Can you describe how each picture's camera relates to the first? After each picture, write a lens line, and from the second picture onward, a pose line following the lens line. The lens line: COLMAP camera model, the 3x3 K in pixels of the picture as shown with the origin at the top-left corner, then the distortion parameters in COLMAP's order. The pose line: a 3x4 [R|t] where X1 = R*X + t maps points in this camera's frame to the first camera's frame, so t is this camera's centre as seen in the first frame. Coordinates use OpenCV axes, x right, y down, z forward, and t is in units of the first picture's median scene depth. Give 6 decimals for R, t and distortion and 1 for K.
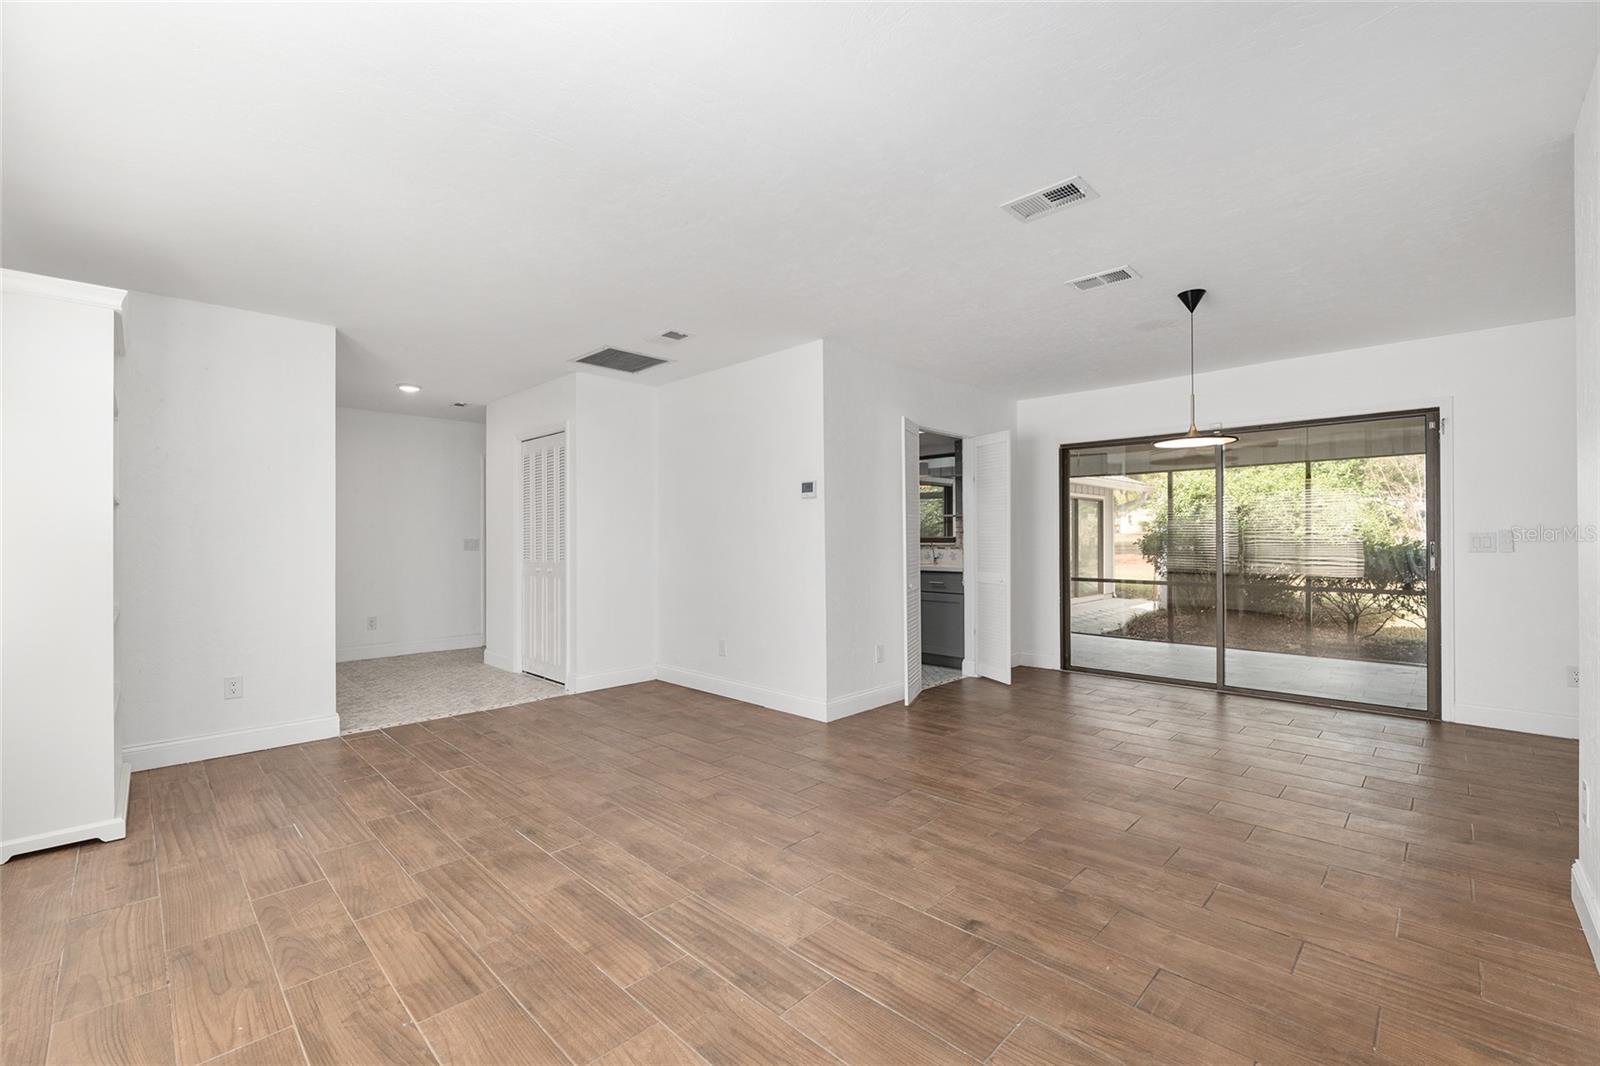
lens RADIAL K [[688.3, 0, 793.8], [0, 688.3, 535.6], [0, 0, 1]] dist [-0.007248, 0.000150]
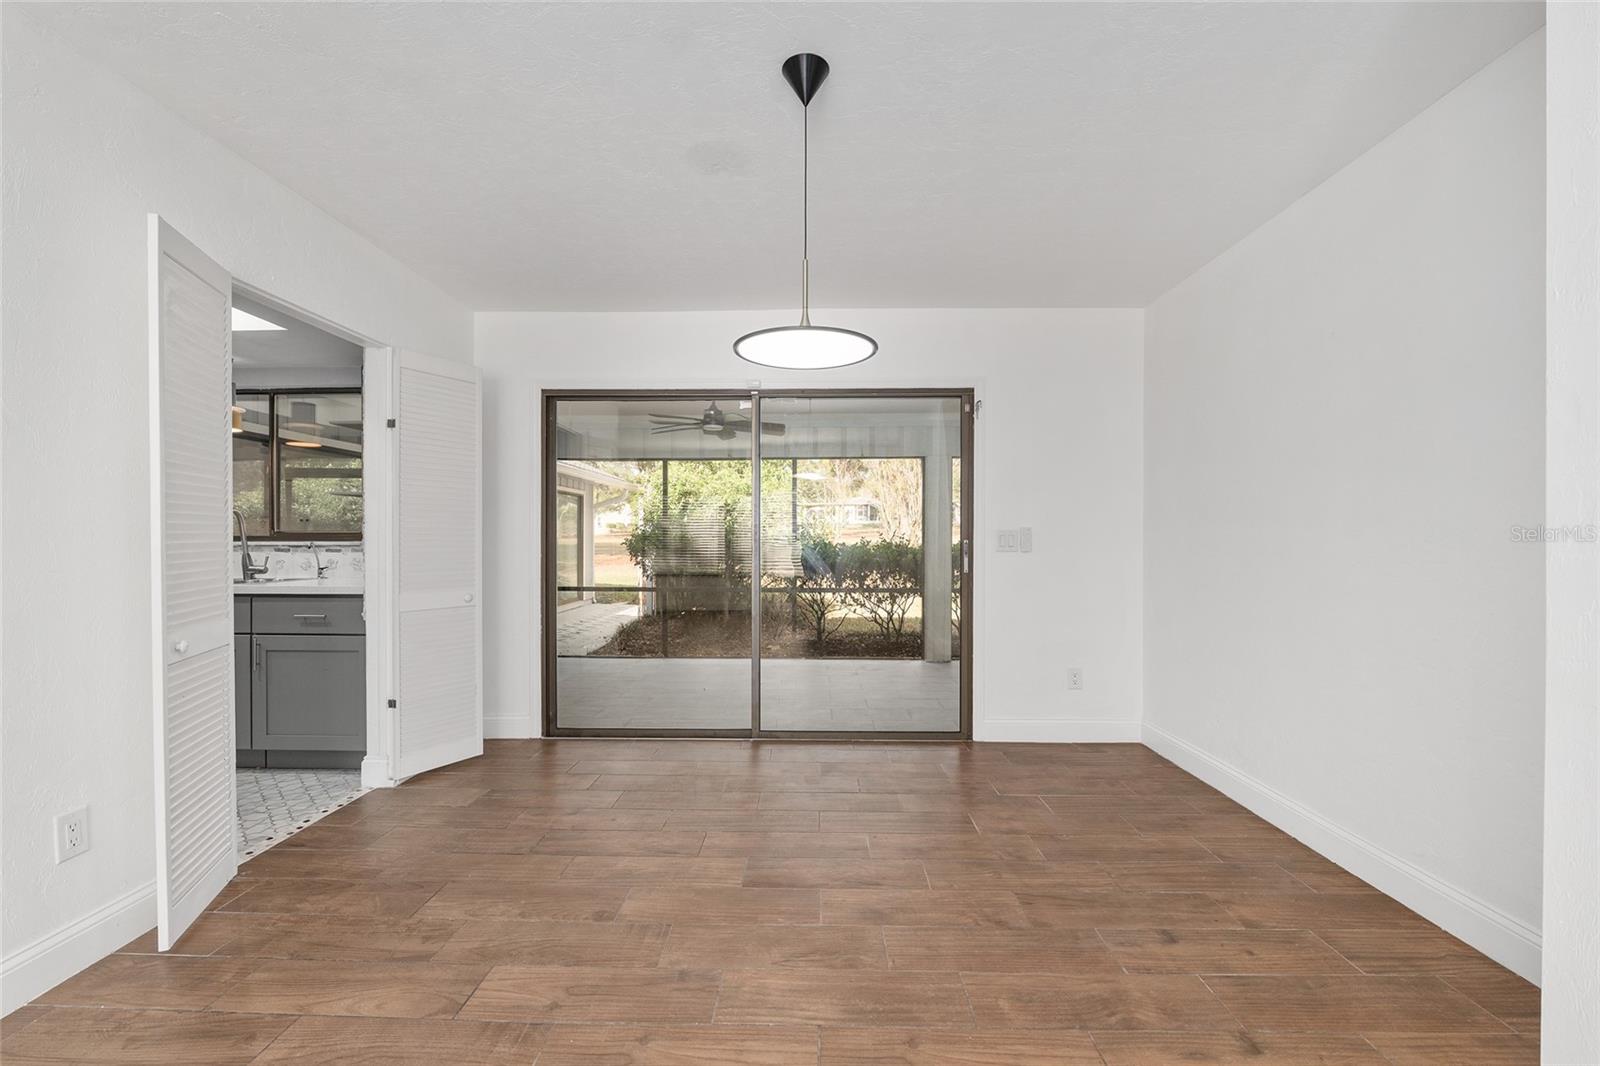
lens RADIAL K [[688.3, 0, 804.8], [0, 688.3, 540.5], [0, 0, 1]] dist [-0.007248, 0.000150]
pose [[0.733208, 0.002920, 0.679998, 0.113862], [-0.006826, 0.999972, 0.003067, 0.005290], [-0.679970, -0.006891, 0.733207, 0.315667]]
